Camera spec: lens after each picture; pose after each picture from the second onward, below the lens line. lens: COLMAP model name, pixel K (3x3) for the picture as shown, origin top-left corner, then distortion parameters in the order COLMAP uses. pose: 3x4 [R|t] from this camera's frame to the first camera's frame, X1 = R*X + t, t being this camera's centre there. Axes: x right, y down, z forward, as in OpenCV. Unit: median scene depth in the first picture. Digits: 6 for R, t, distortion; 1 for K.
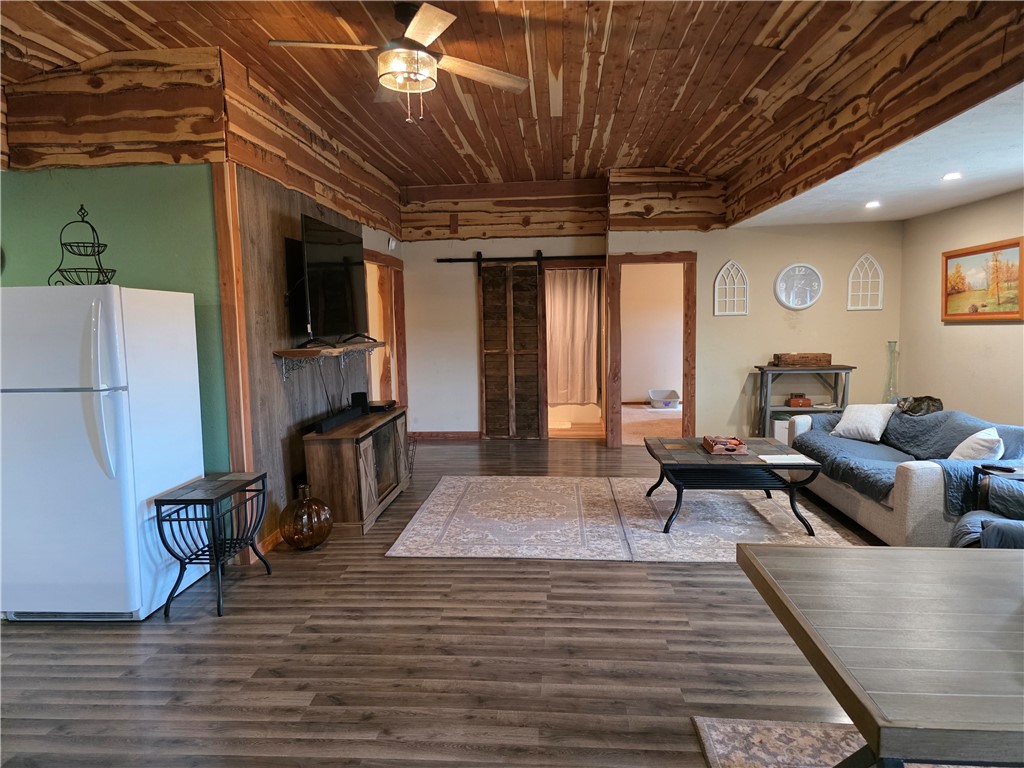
lens RADIAL K [[690.7, 0, 511.4], [0, 690.7, 389.4], [0, 0, 1]] dist [0.052890, -0.043586]
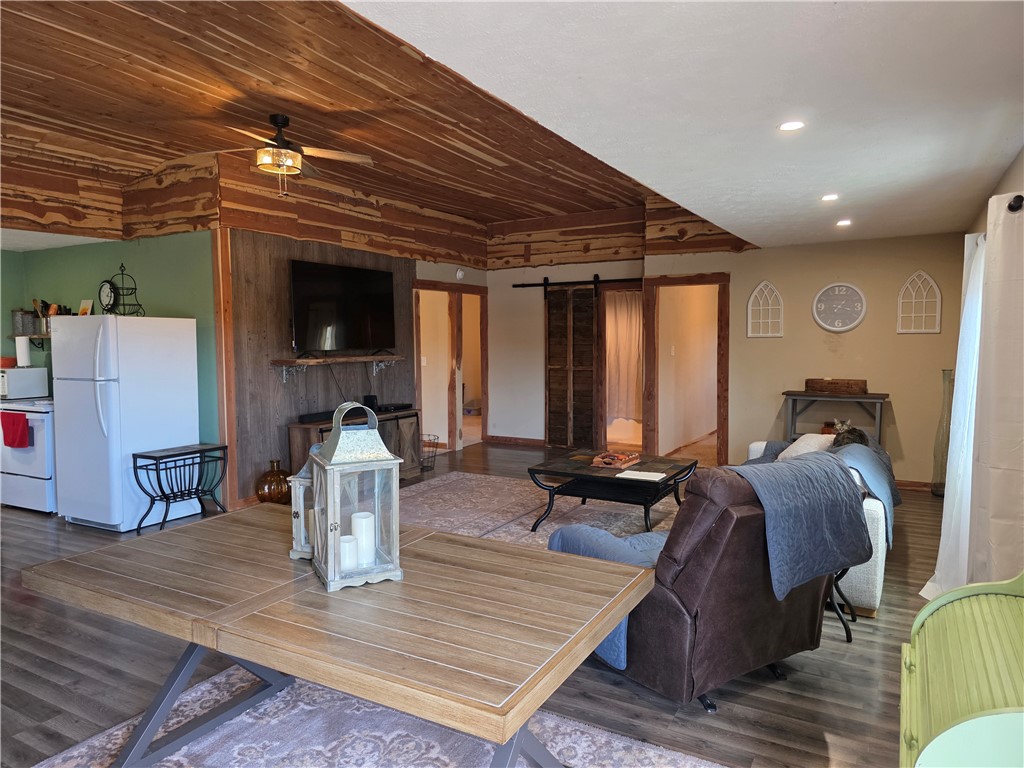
lens RADIAL K [[690.7, 0, 515.0], [0, 690.7, 379.2], [0, 0, 1]] dist [0.052890, -0.043586]
pose [[0.907587, 0.037410, -0.418194, 0.698038], [-0.052912, 0.998273, -0.025531, -0.008538], [0.416516, 0.045299, 0.907999, -0.038017]]
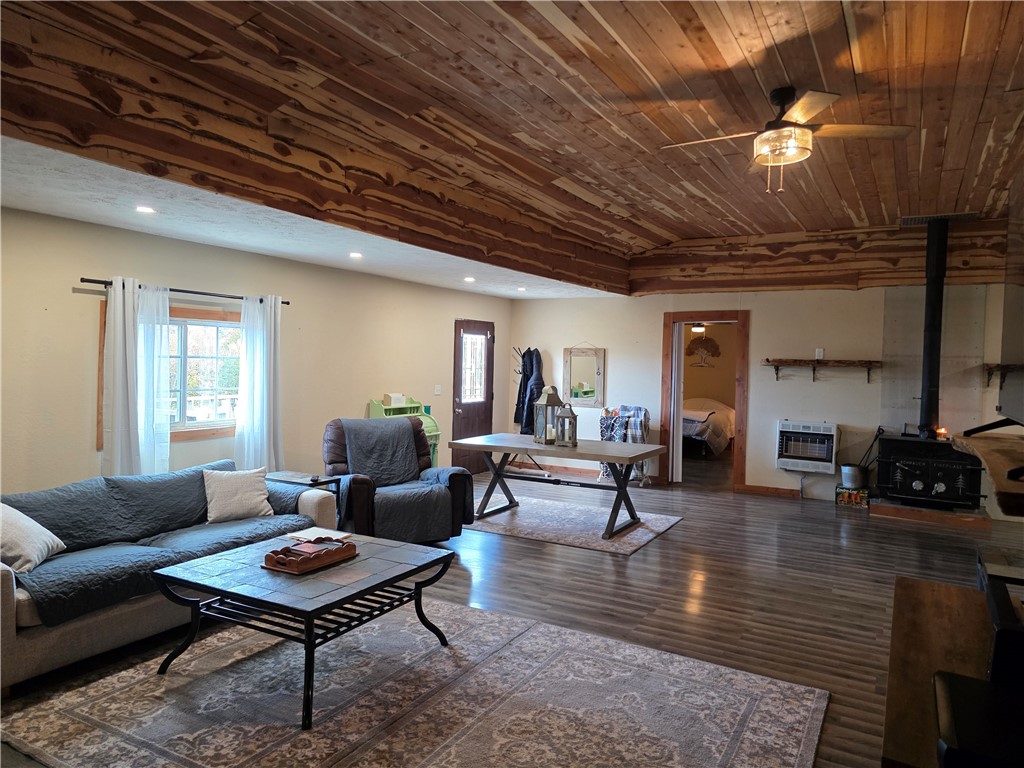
lens RADIAL K [[690.7, 0, 517.0], [0, 690.7, 370.2], [0, 0, 1]] dist [0.052890, -0.043586]
pose [[-0.903522, -0.010920, 0.428403, -0.194319], [0.036869, 0.993988, 0.103095, -0.189017], [-0.426953, 0.108943, -0.897687, 1.745697]]
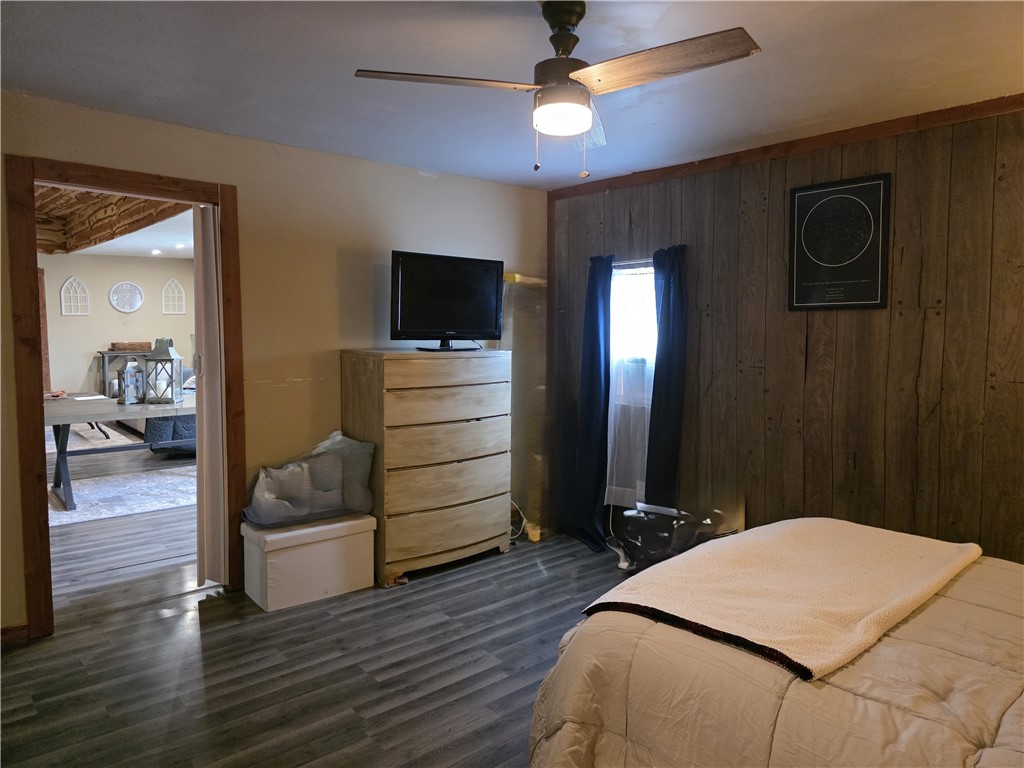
lens RADIAL K [[690.7, 0, 505.2], [0, 690.7, 374.6], [0, 0, 1]] dist [0.052890, -0.043586]
pose [[0.718127, -0.037257, 0.694914, -0.081156], [0.055668, 0.998441, -0.003998, 0.113352], [-0.693682, 0.041556, 0.719082, -1.041182]]
